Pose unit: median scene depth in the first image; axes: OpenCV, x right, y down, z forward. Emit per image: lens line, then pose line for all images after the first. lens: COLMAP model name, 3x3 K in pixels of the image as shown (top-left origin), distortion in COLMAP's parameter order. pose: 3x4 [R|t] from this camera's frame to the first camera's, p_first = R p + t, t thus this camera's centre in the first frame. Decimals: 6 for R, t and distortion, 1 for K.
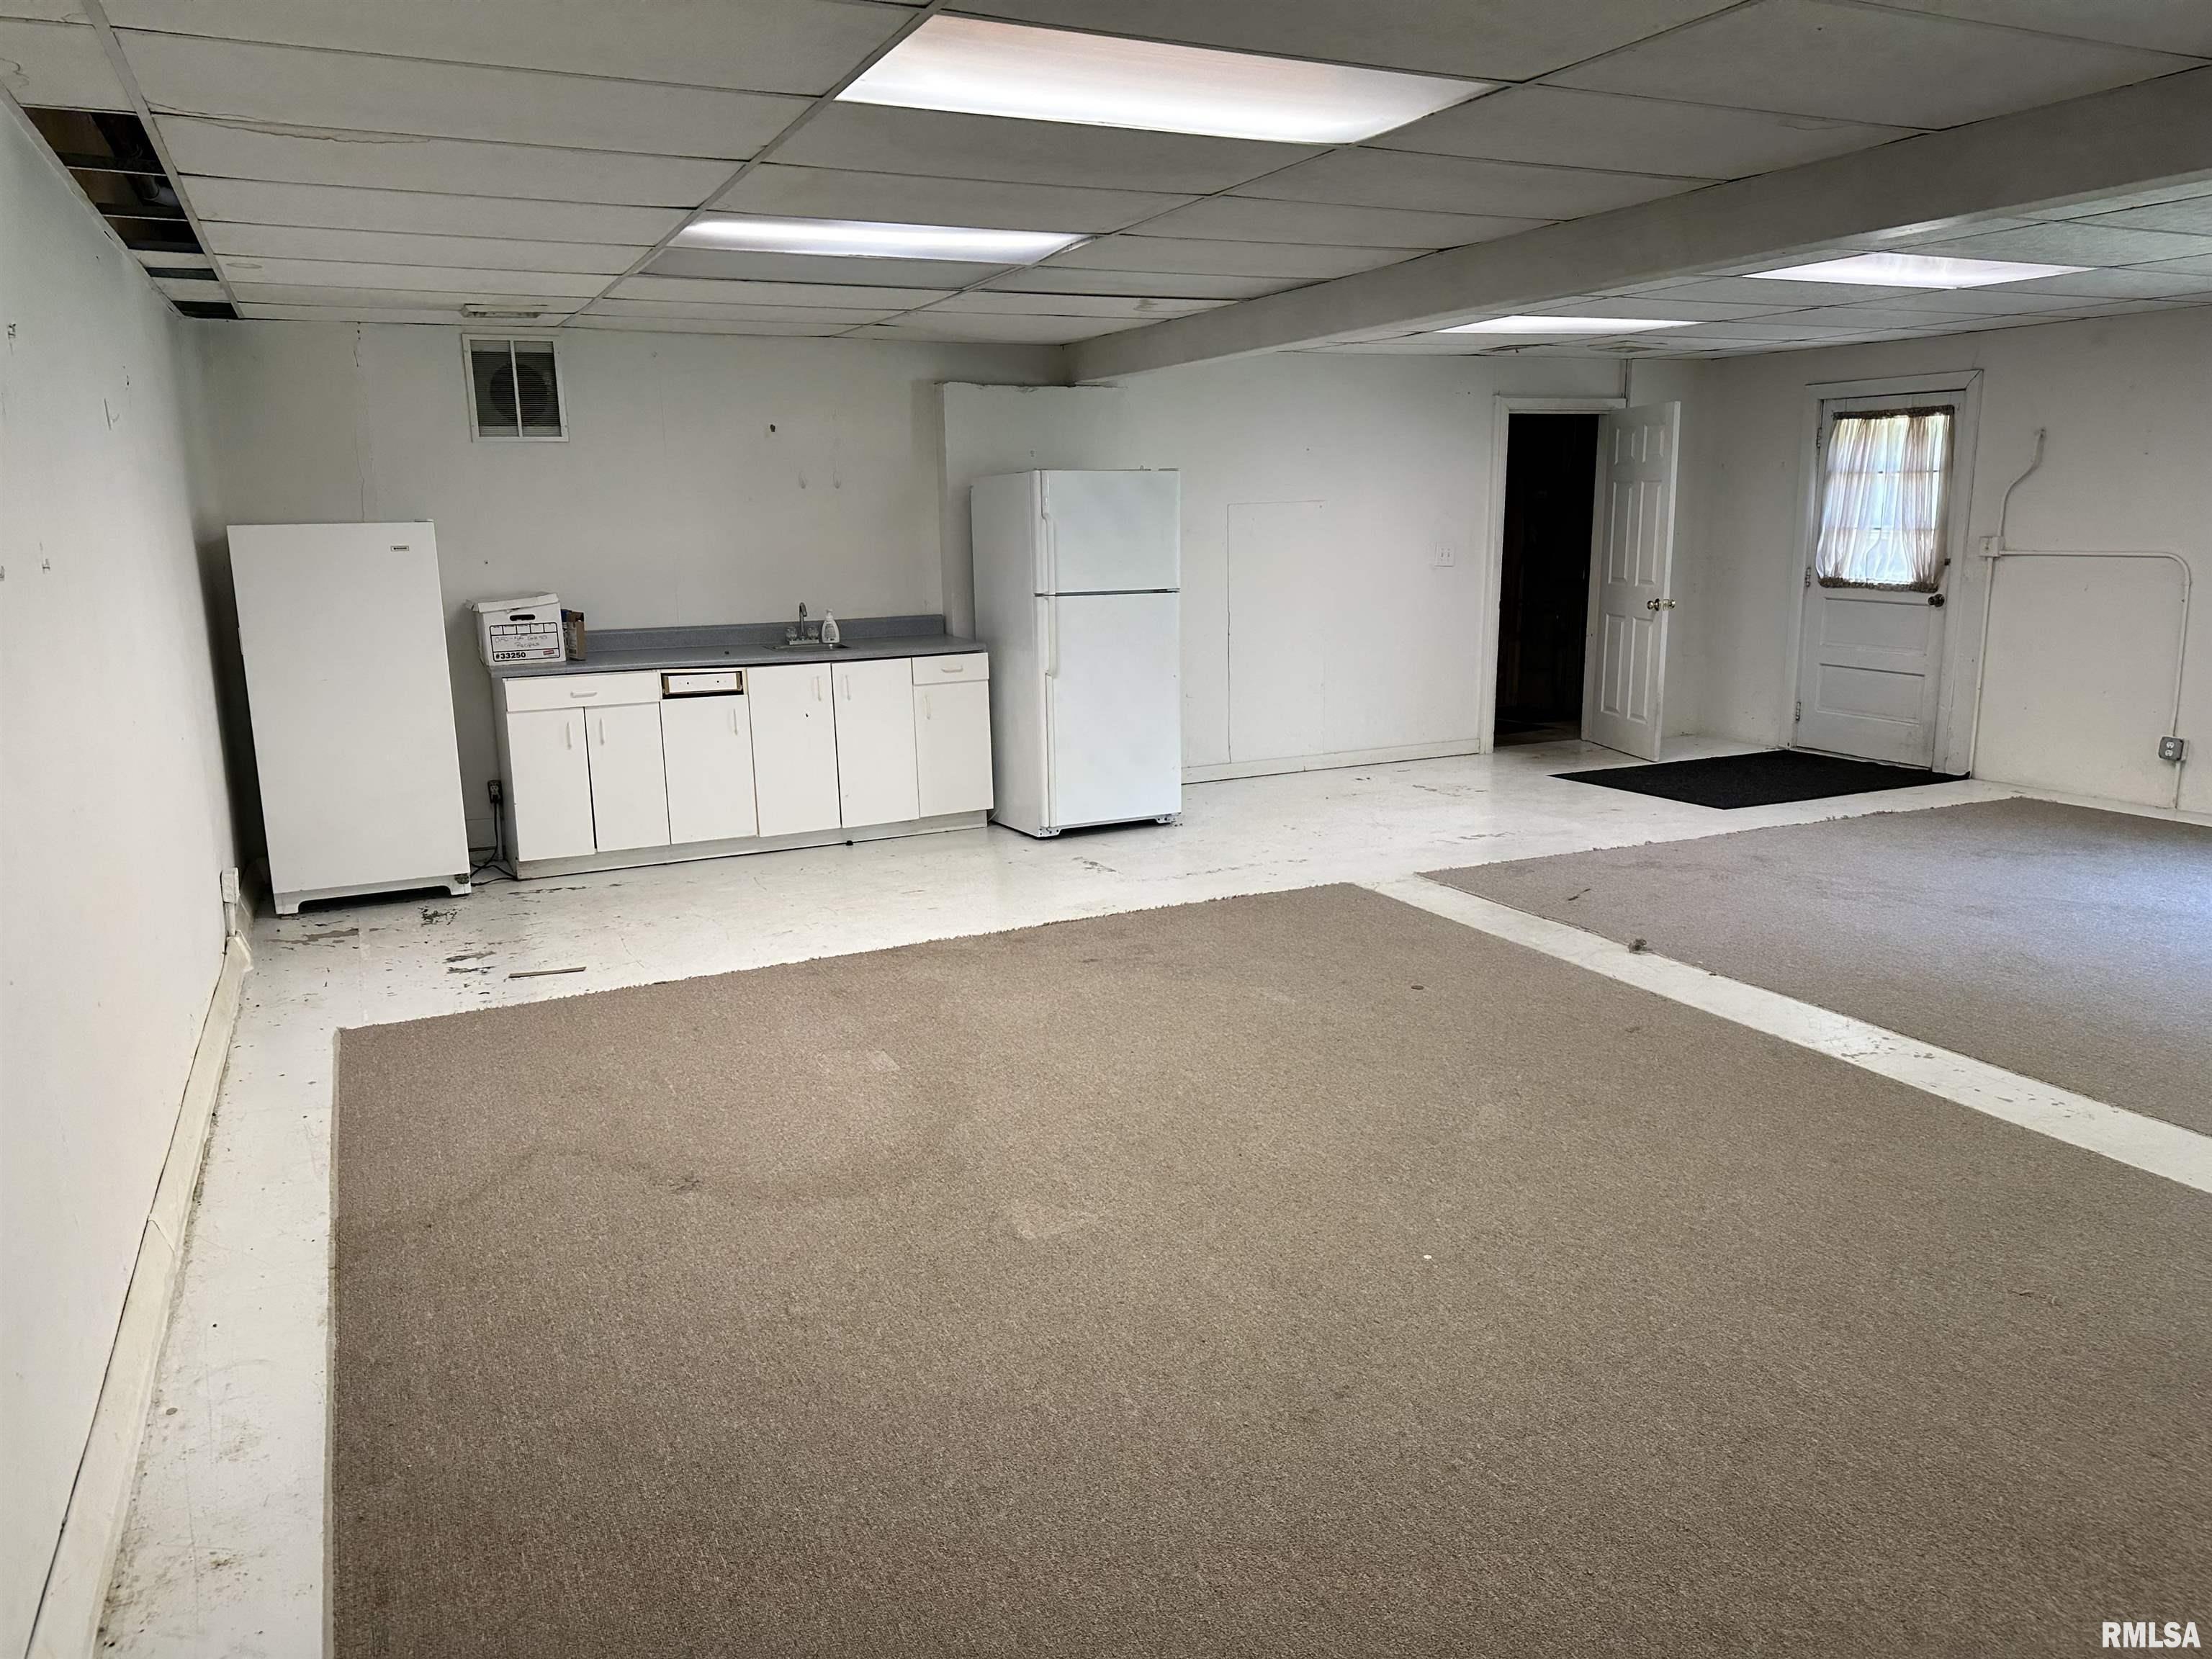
lens RADIAL K [[1556.8, 0, 1100.6], [0, 1556.8, 835.4], [0, 0, 1]] dist [0.023623, -0.034235]
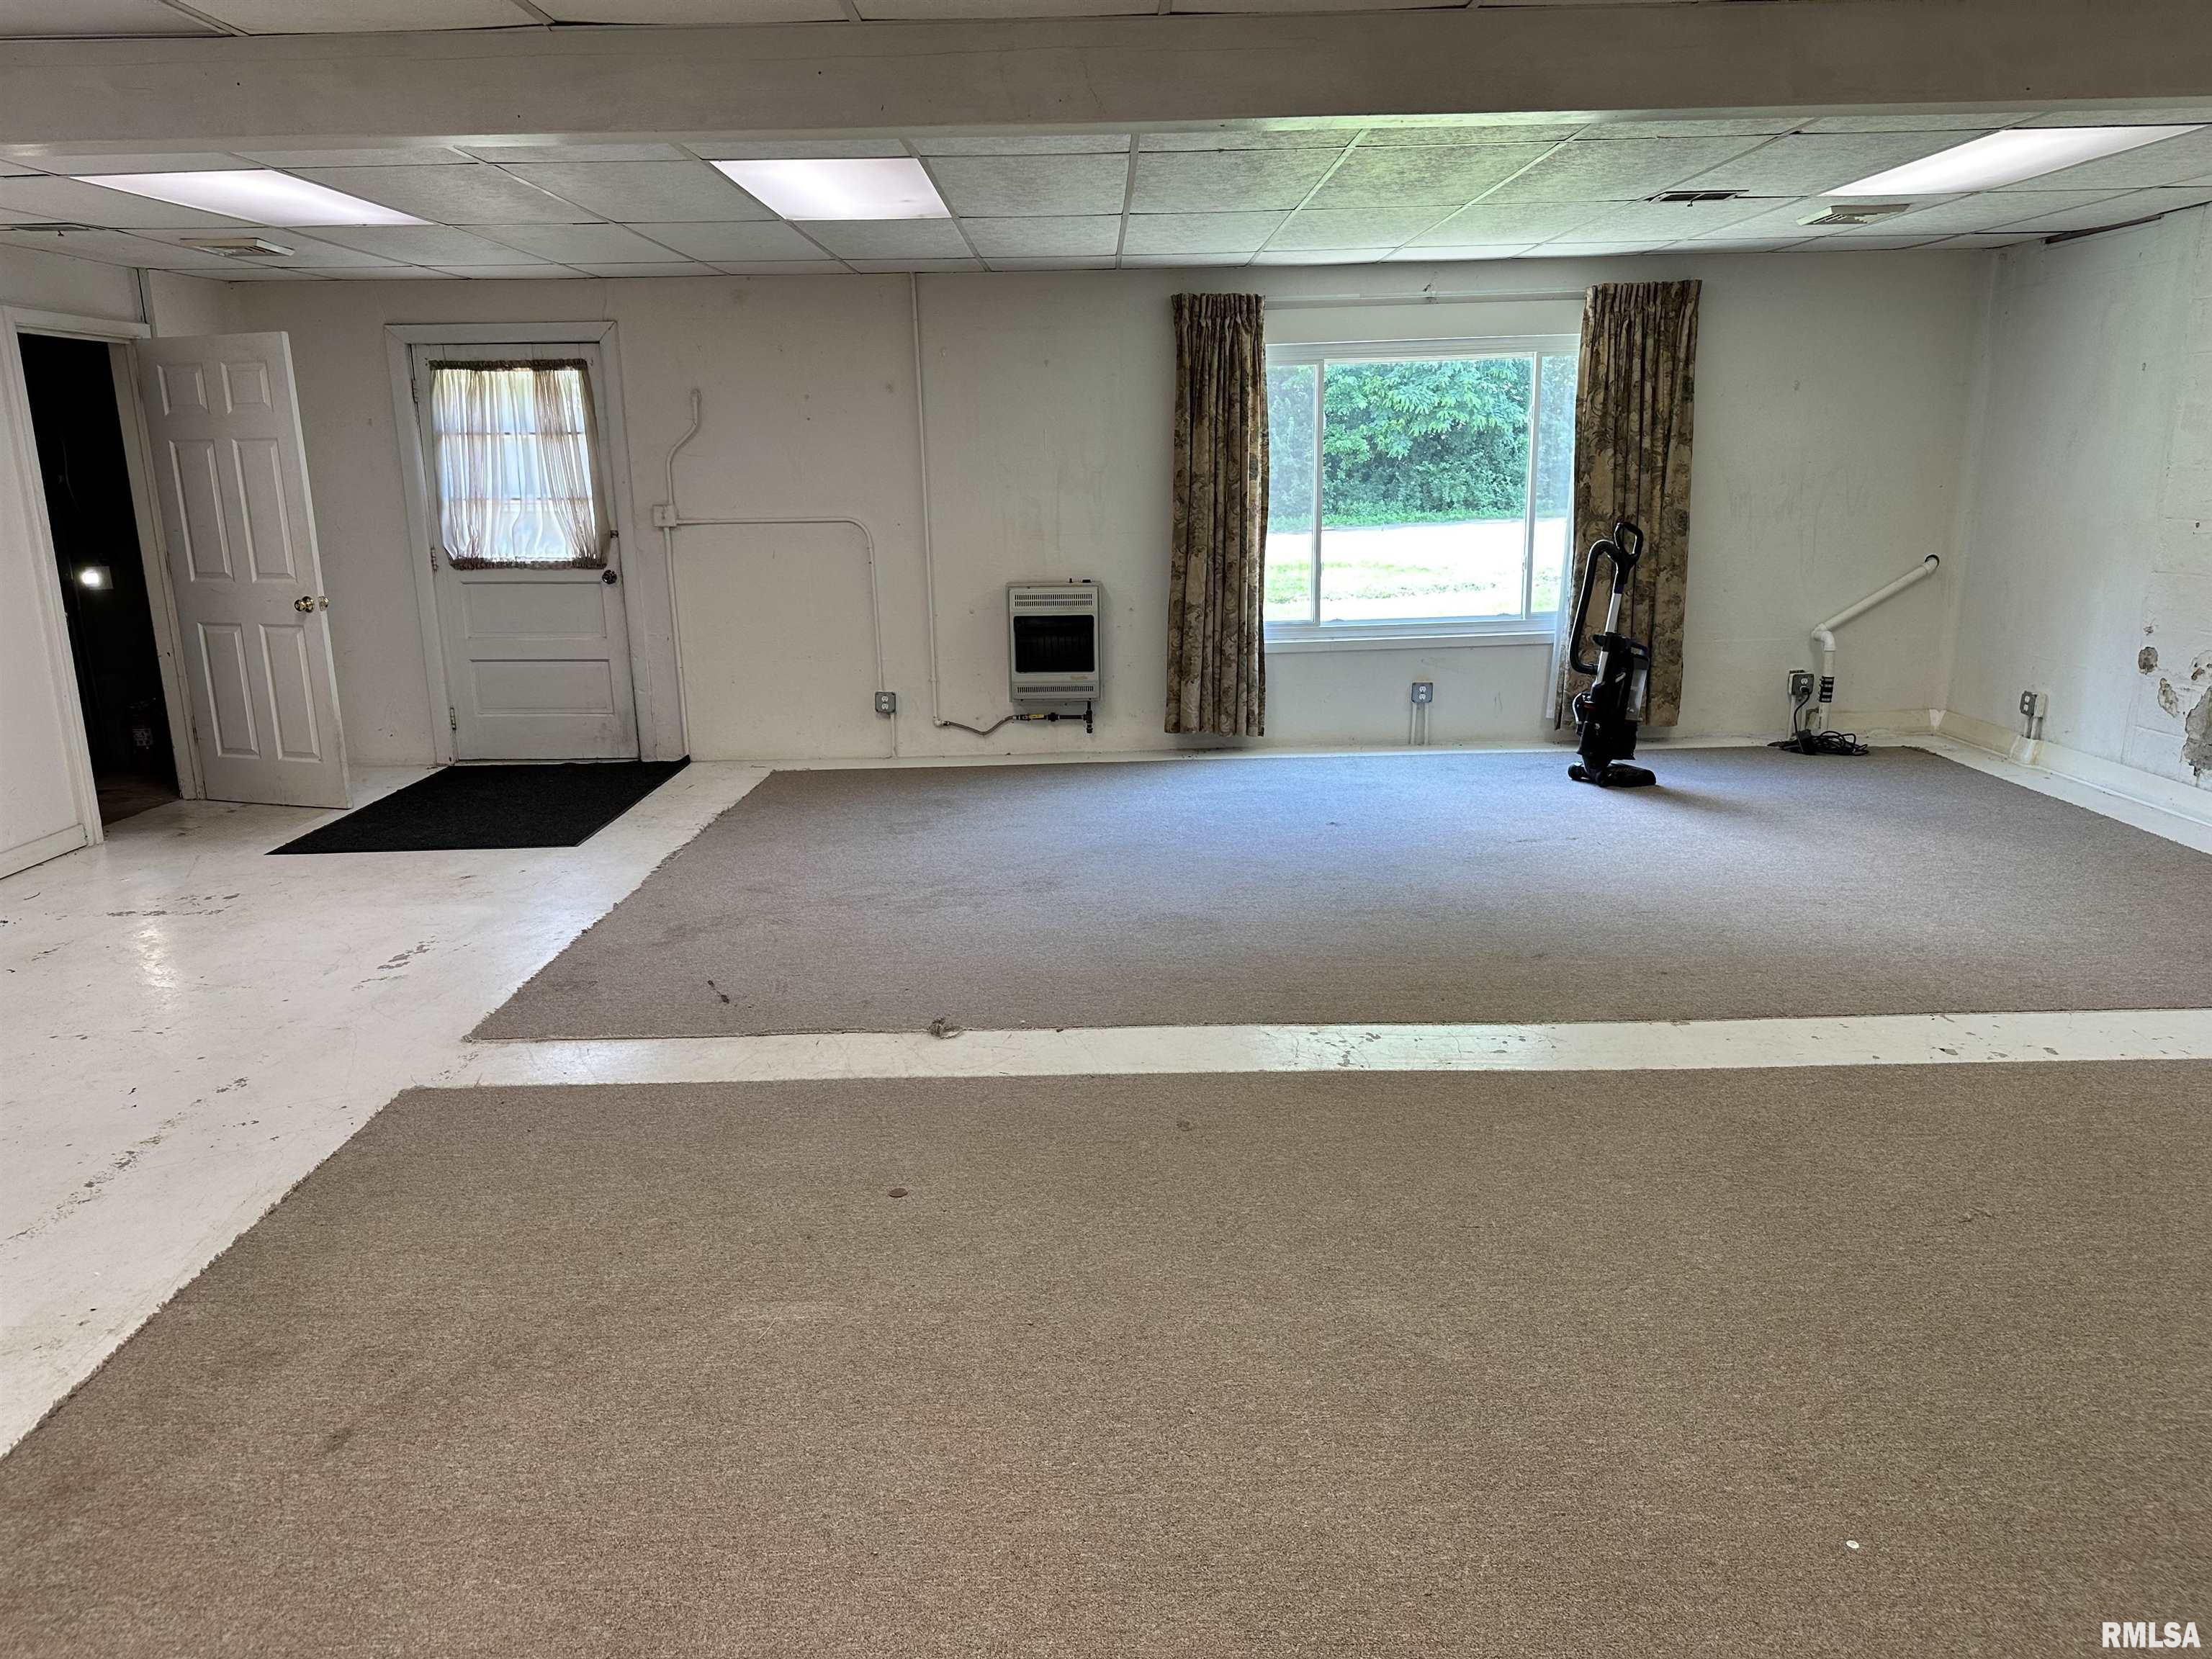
lens RADIAL K [[1556.8, 0, 1108.9], [0, 1556.8, 819.0], [0, 0, 1]] dist [0.023623, -0.034235]
pose [[0.434379, -0.190178, 0.880424, -0.160026], [0.197151, 0.973829, 0.113085, -0.058618], [-0.878889, 0.124455, 0.460505, 0.345725]]
